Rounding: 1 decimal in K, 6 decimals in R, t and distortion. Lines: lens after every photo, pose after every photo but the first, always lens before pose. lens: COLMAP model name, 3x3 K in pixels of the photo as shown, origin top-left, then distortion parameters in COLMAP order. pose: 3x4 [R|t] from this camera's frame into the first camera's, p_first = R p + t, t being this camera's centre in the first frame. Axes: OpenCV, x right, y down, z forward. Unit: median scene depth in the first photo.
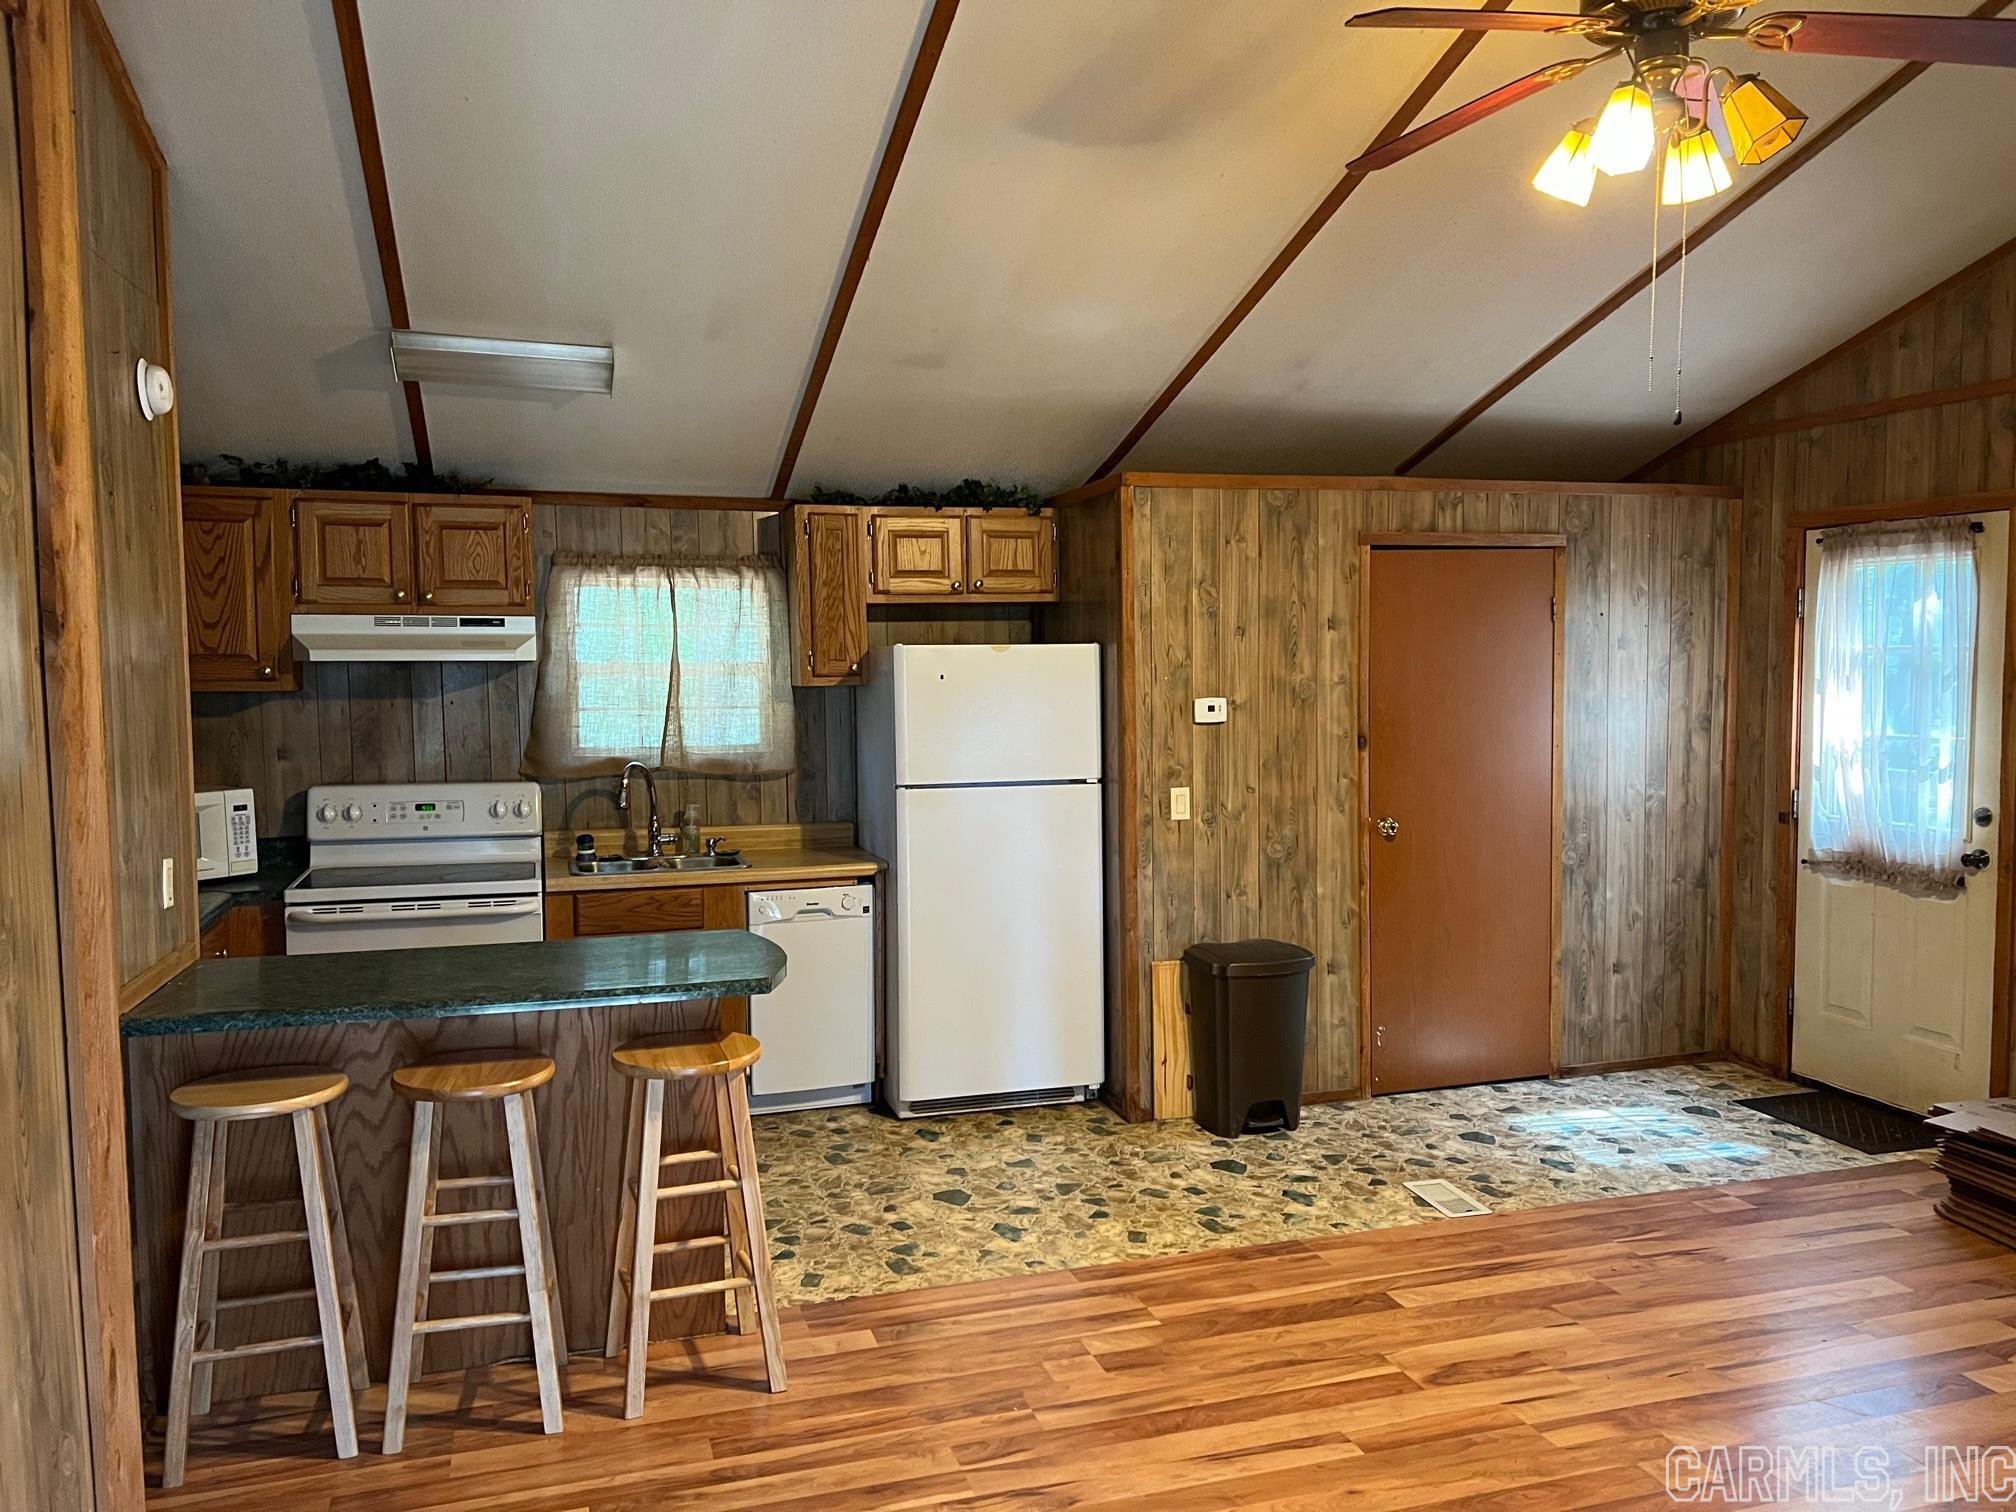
lens RADIAL K [[1501.8, 0, 1008.0], [0, 1501.8, 756.0], [0, 0, 1]] dist [-0.002482, -0.003000]
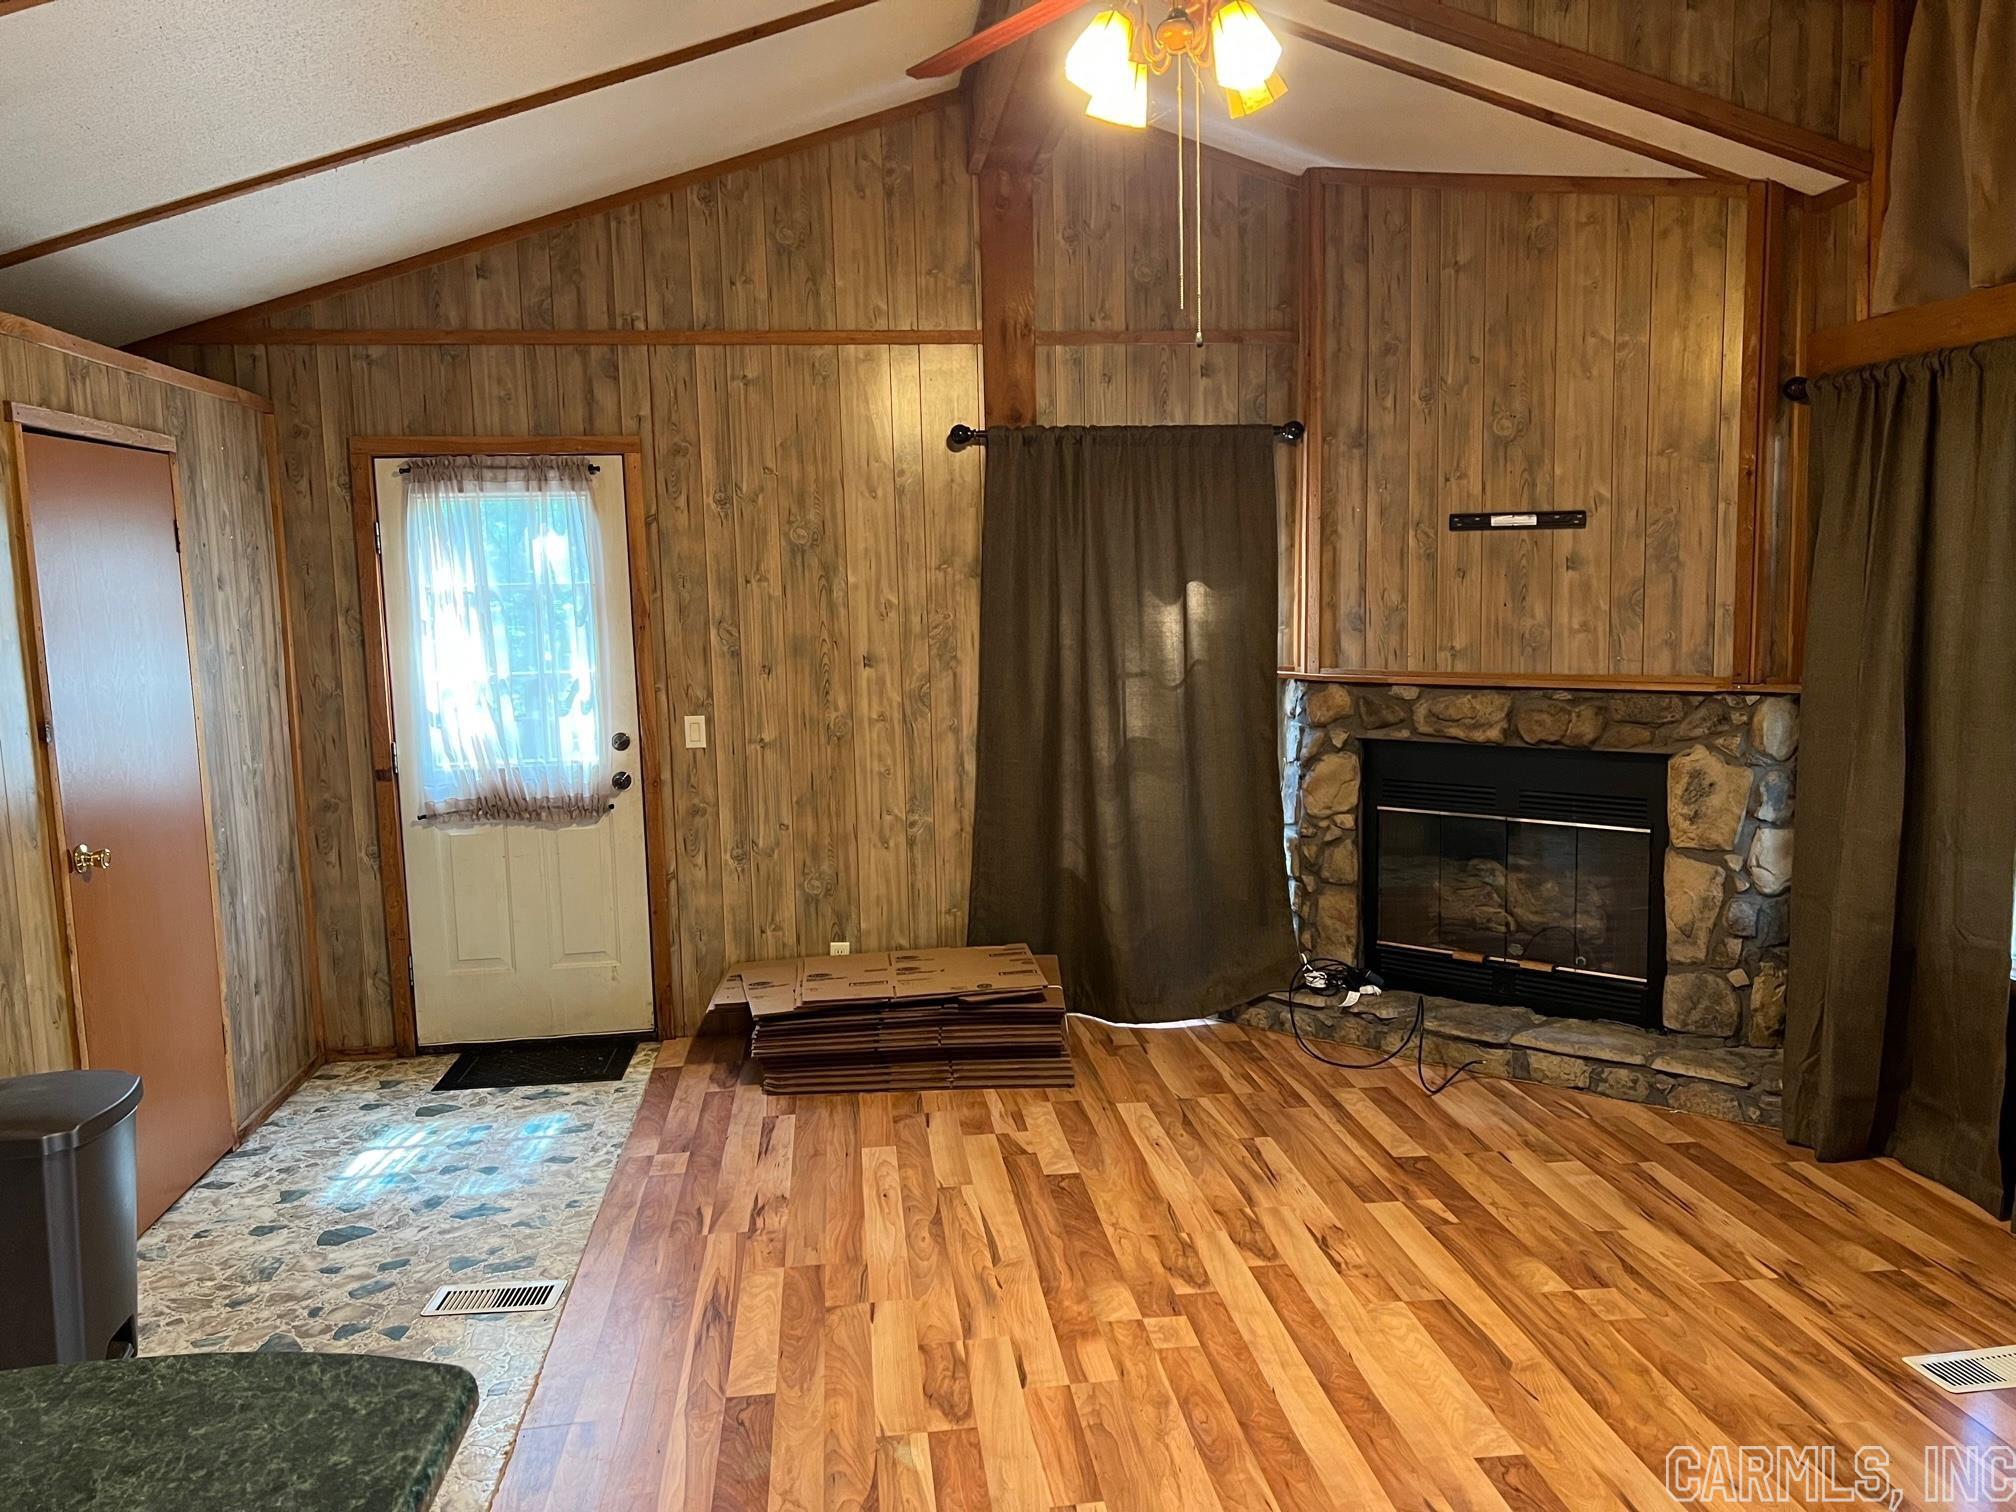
lens RADIAL K [[1500.1, 0, 1006.3], [0, 1500.1, 728.7], [0, 0, 1]] dist [0.021506, -0.001160]
pose [[0.182218, -0.094022, 0.978753, -0.333360], [0.090263, 0.992814, 0.078568, -0.026433], [-0.979106, 0.074029, 0.189395, 0.499037]]
